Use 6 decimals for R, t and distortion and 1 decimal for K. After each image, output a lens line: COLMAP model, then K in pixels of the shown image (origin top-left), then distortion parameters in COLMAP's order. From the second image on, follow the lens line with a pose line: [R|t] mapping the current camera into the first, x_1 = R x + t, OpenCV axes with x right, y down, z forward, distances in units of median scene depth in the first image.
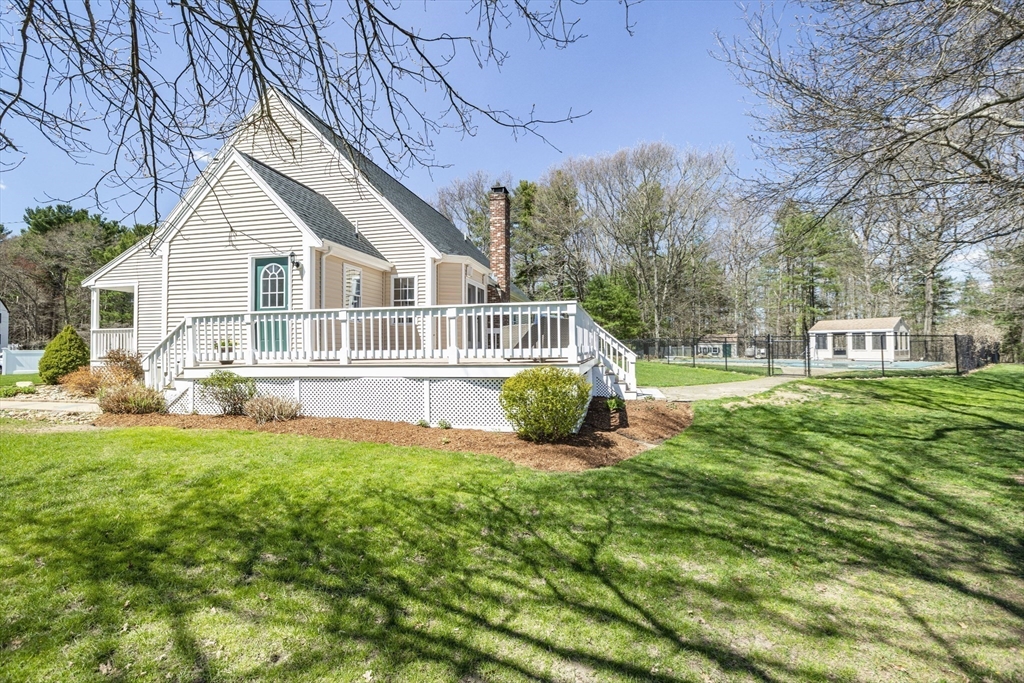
lens RADIAL K [[450.5, 0, 509.3], [0, 450.5, 335.1], [0, 0, 1]] dist [-0.000587, -0.000174]
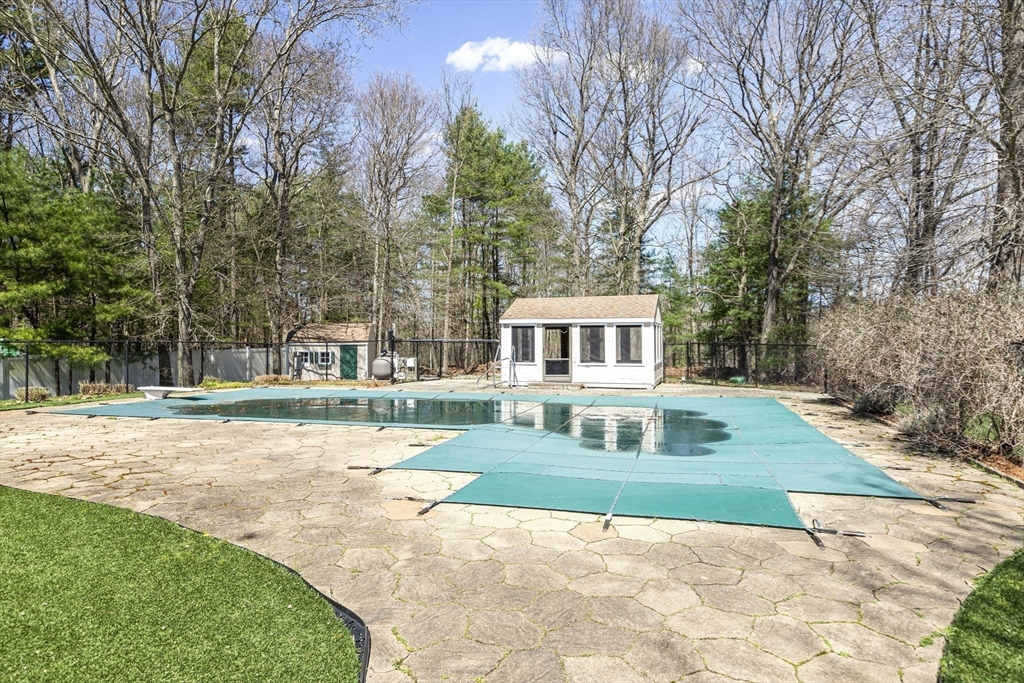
lens RADIAL K [[655.3, 0, 512.1], [0, 655.3, 338.7], [0, 0, 1]] dist [-0.004251, -0.000244]
pose [[0.809521, 0.003168, 0.587083, 0.290670], [-0.017935, 0.999652, 0.019336, -0.003369], [-0.586817, -0.026182, 0.809296, 0.460711]]
